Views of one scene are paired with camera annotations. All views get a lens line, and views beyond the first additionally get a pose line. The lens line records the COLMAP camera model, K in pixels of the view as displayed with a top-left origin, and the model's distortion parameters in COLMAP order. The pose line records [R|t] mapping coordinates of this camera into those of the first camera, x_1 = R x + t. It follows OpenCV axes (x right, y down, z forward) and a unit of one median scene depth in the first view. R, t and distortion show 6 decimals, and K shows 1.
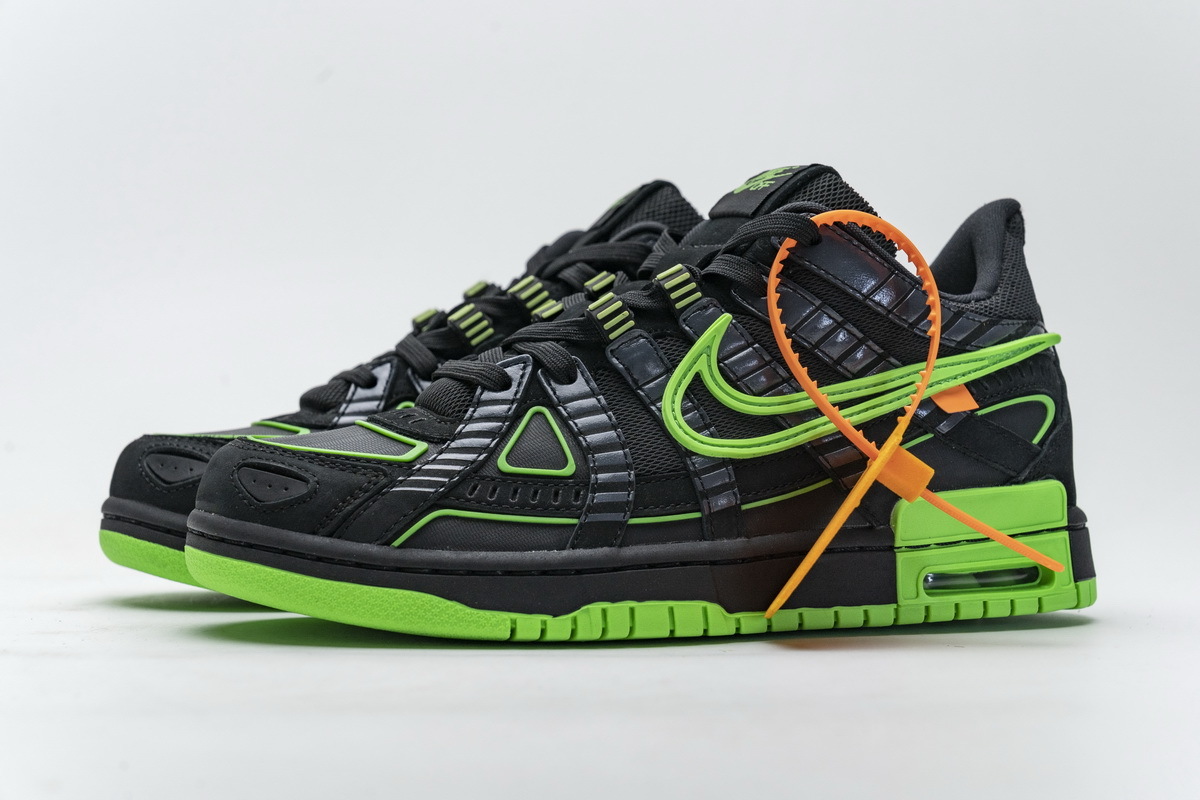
lens RADIAL K [[2262.8, 0, 602.0], [0, 2262.8, 394.0], [0, 0, 1]] dist [-0.082691, 0.000000]
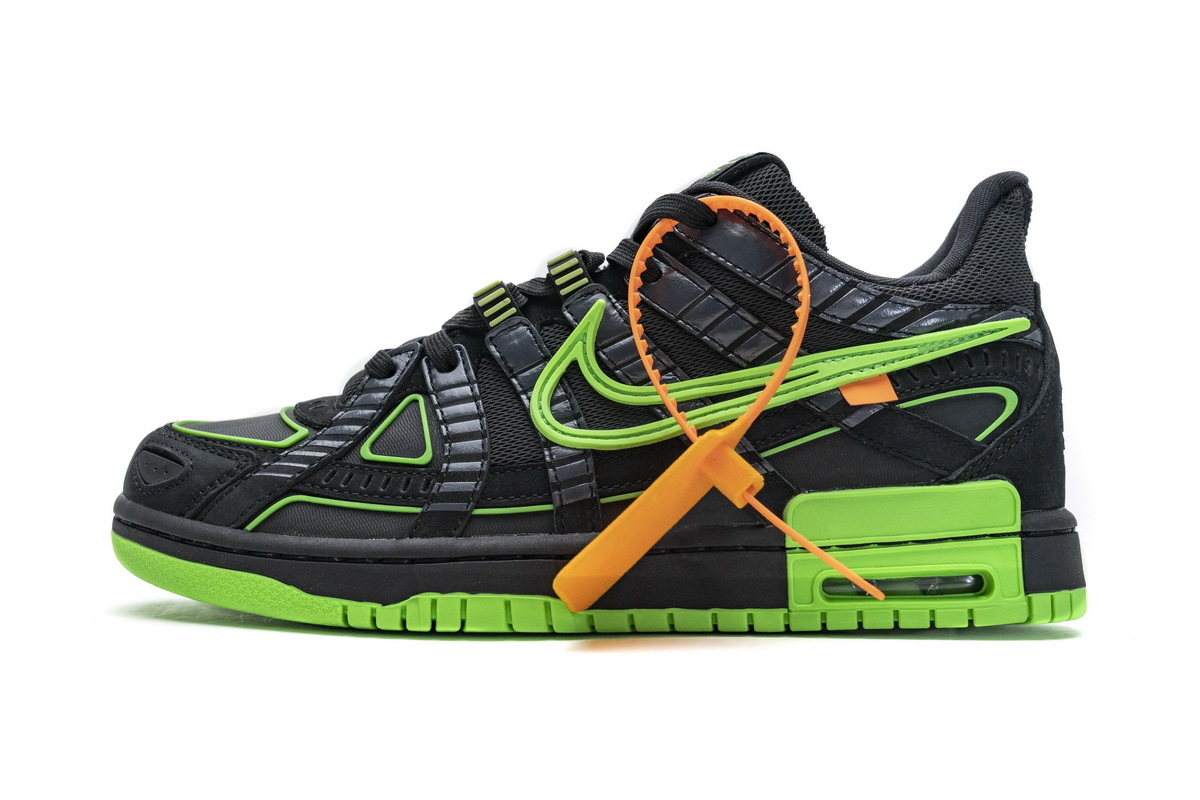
lens RADIAL K [[2262.8, 0, 596.3], [0, 2262.8, 399.7], [0, 0, 1]] dist [-0.082691, 0.000000]
pose [[0.932530, 0.008284, -0.360997, 0.400221], [-0.005987, 0.999954, 0.007481, -0.000072], [0.361043, -0.004815, 0.932537, 0.099872]]
